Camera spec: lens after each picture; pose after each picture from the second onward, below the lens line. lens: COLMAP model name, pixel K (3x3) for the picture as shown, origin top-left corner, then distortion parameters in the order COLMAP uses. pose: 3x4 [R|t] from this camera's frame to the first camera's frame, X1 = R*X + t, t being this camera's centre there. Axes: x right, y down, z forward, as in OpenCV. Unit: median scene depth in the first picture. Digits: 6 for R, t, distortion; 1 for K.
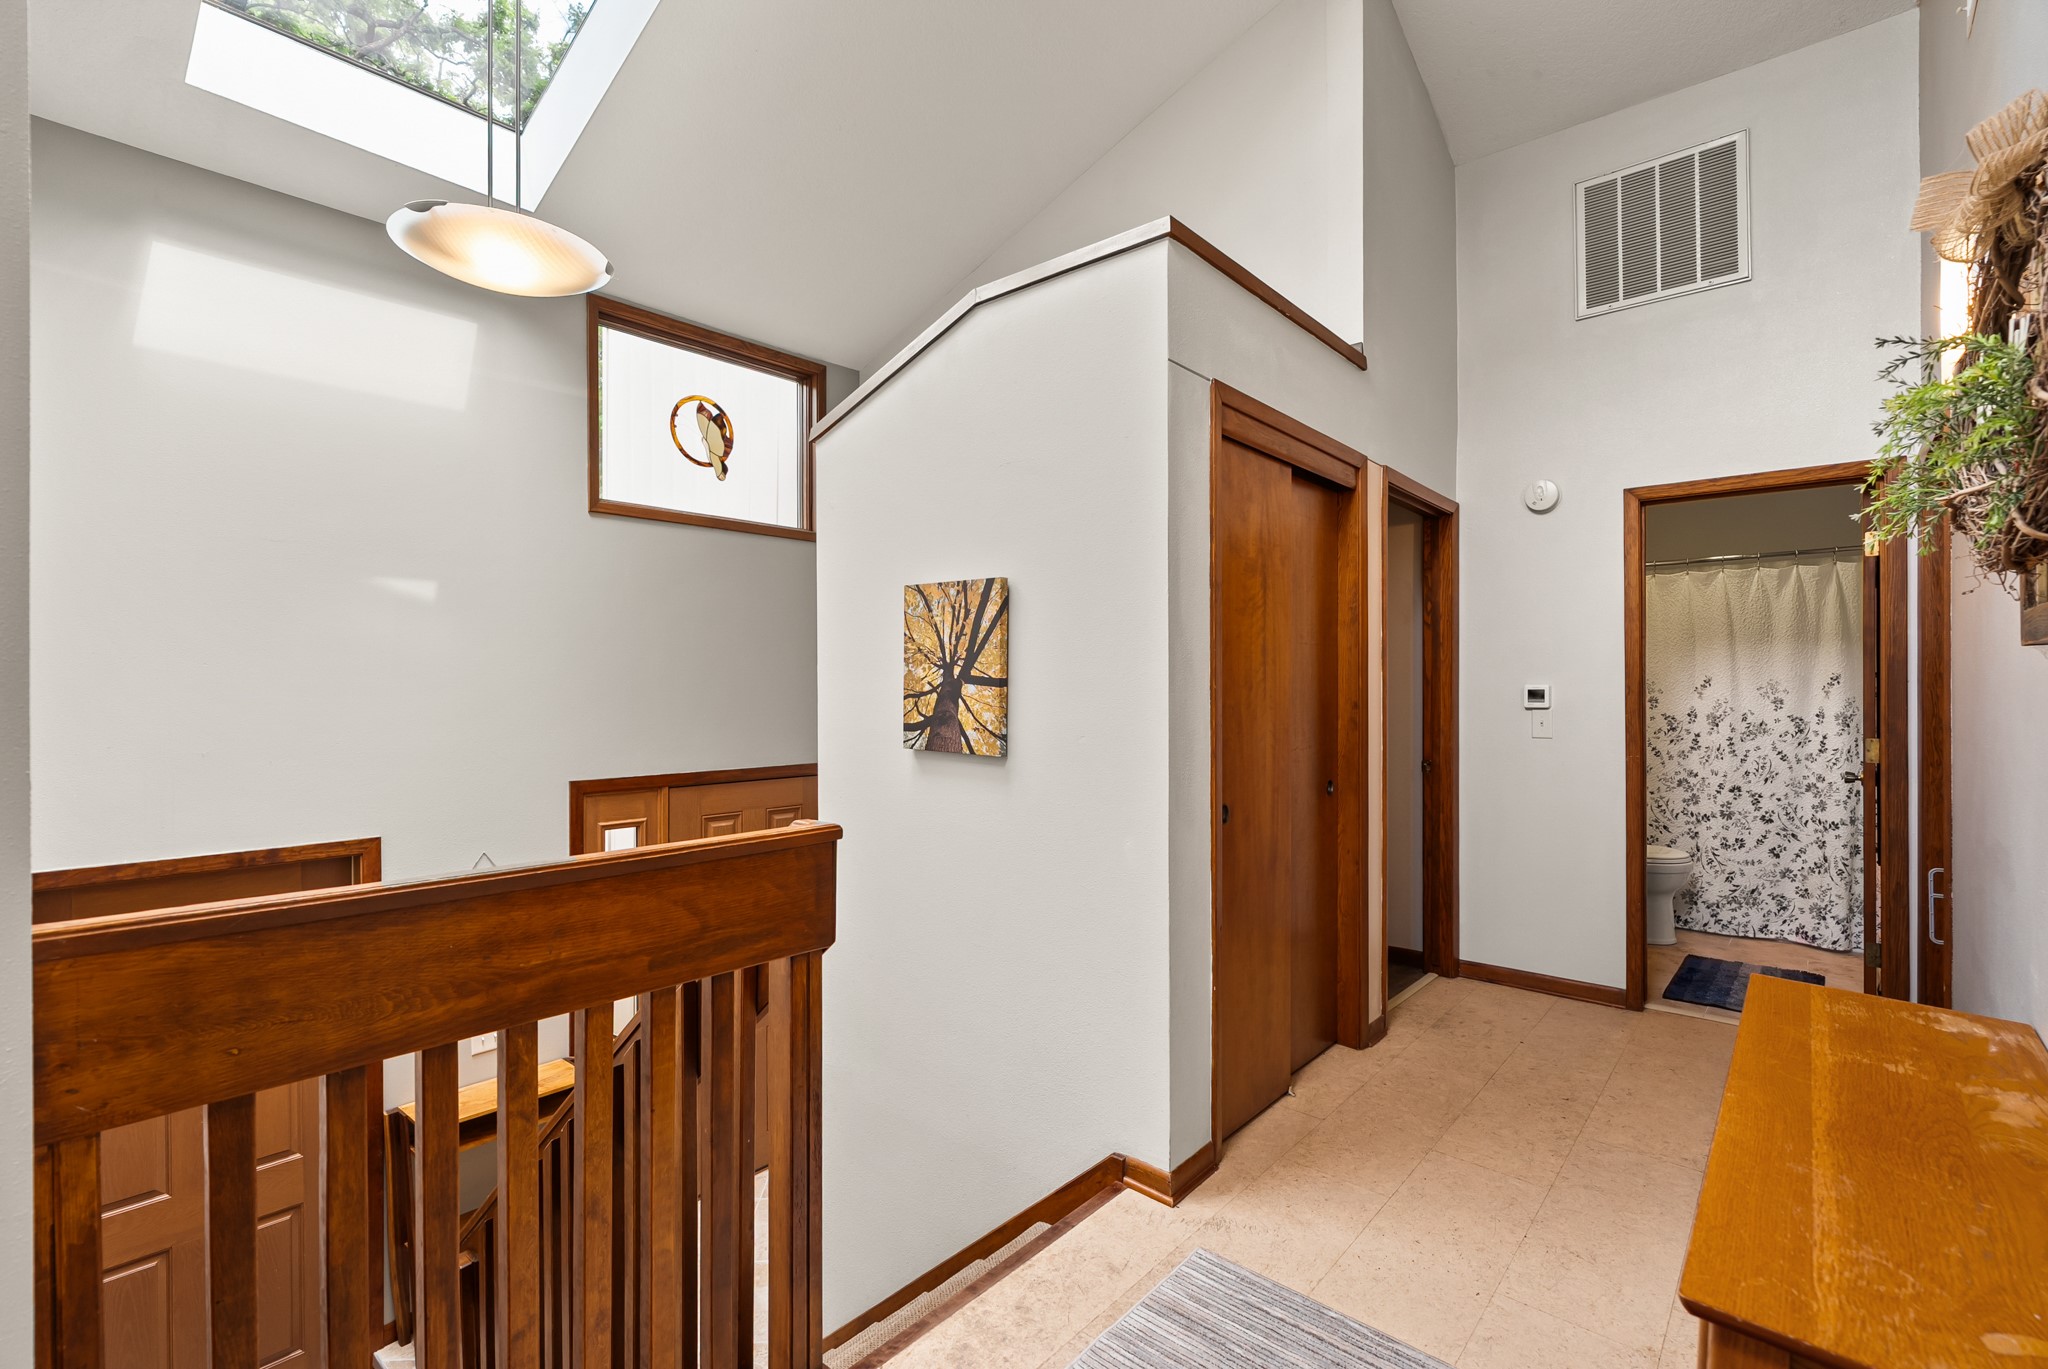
lens RADIAL K [[934.1, 0, 1023.4], [0, 934.1, 687.4], [0, 0, 1]] dist [-0.005427, 0.001258]
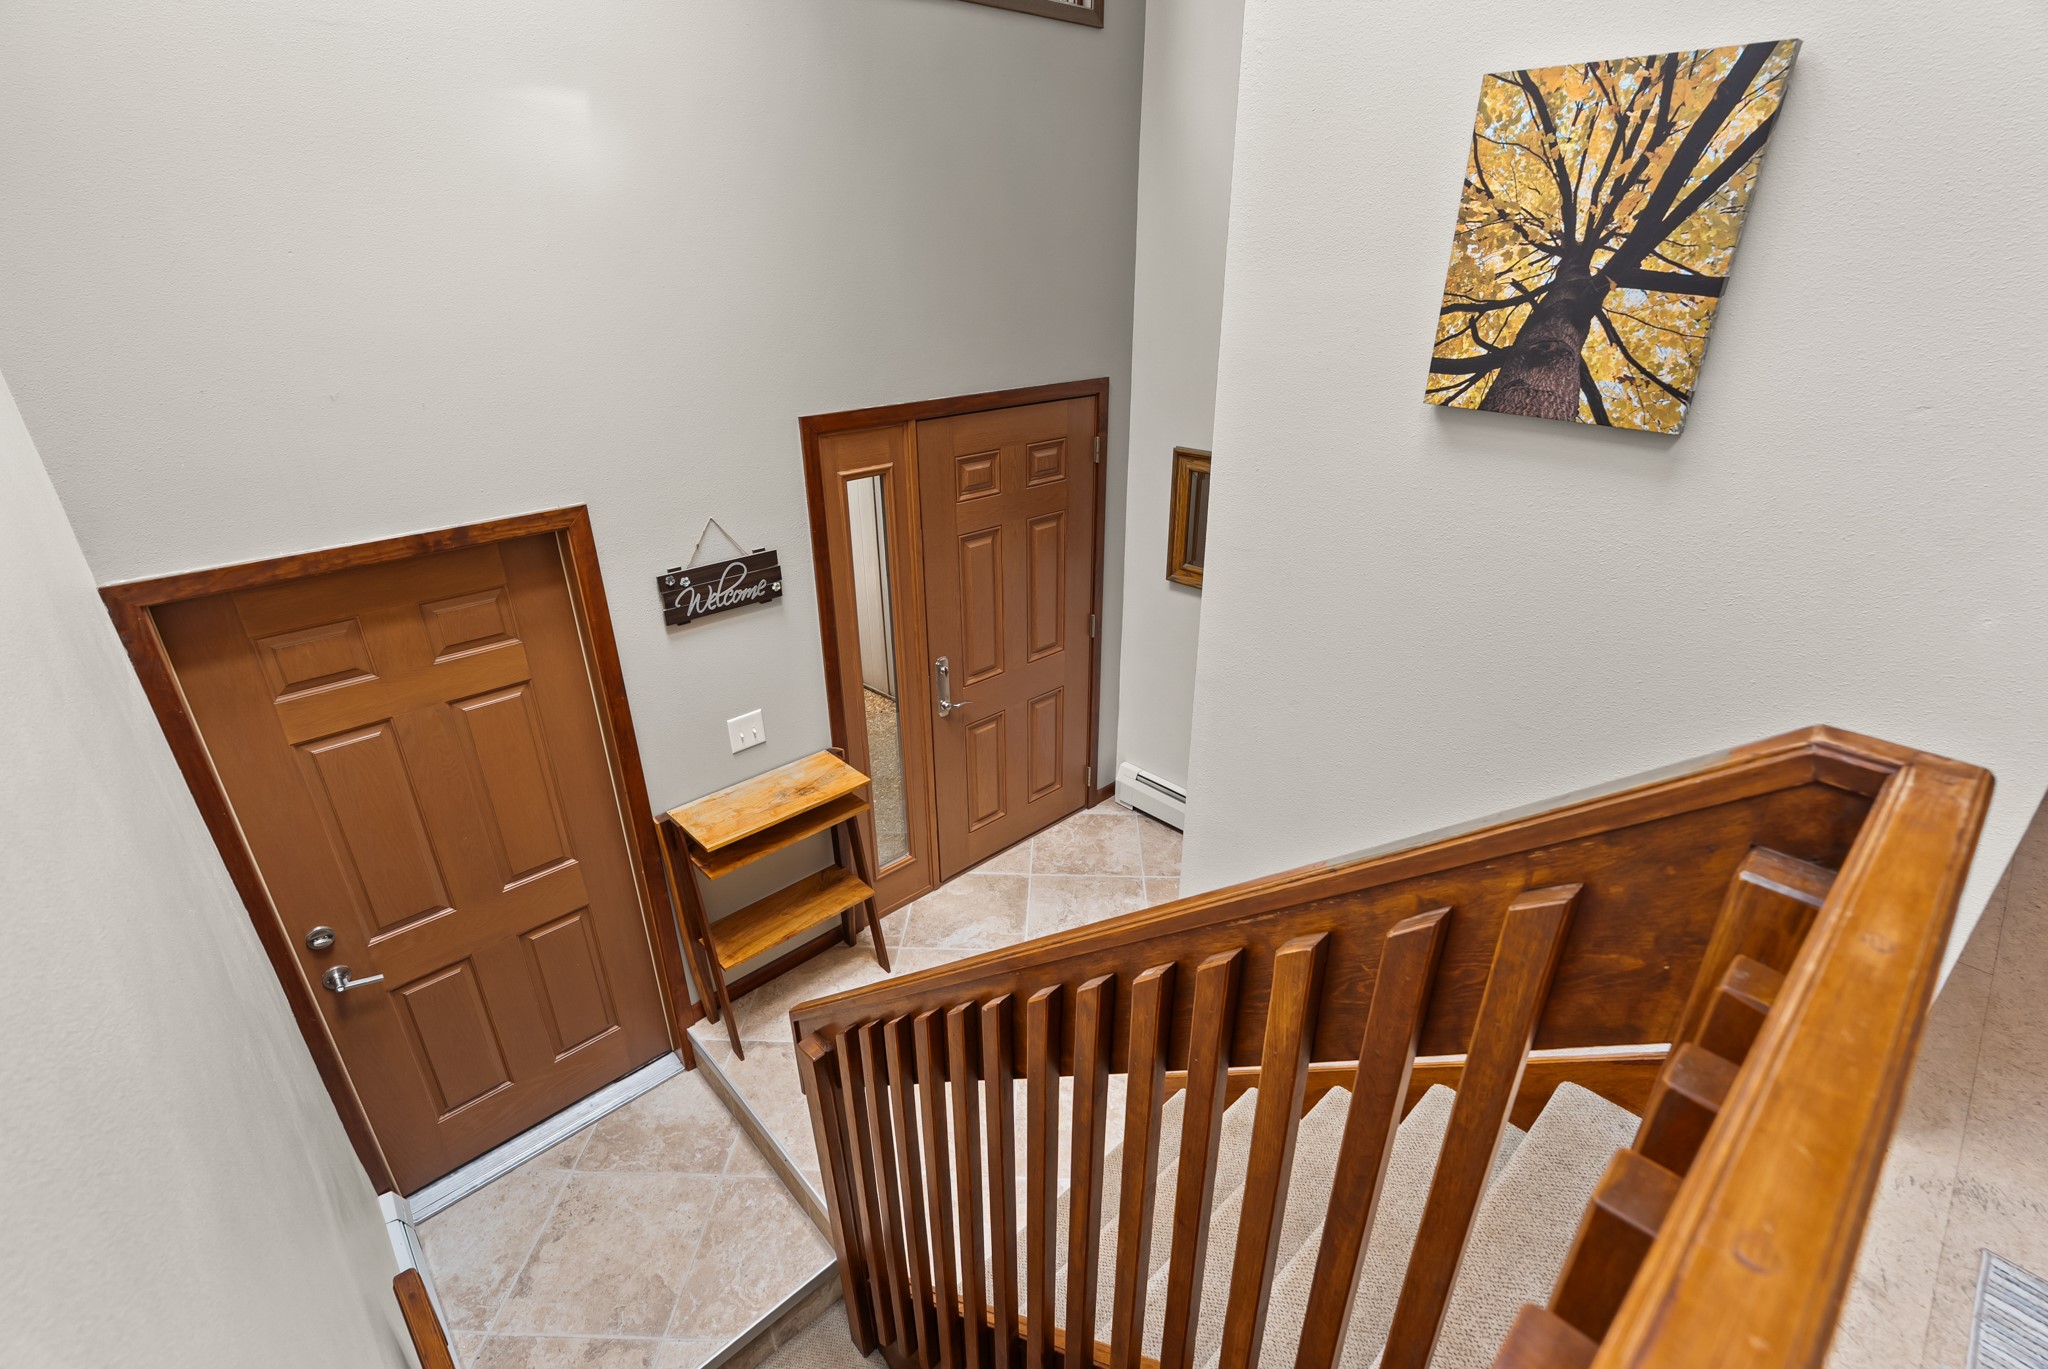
lens RADIAL K [[934.1, 0, 1016.1], [0, 934.1, 684.7], [0, 0, 1]] dist [-0.005427, 0.001258]
pose [[0.992919, 0.042046, -0.111107, -0.320621], [0.008924, 0.906229, 0.422693, -0.025029], [0.118461, -0.420691, 0.899436, 0.383670]]
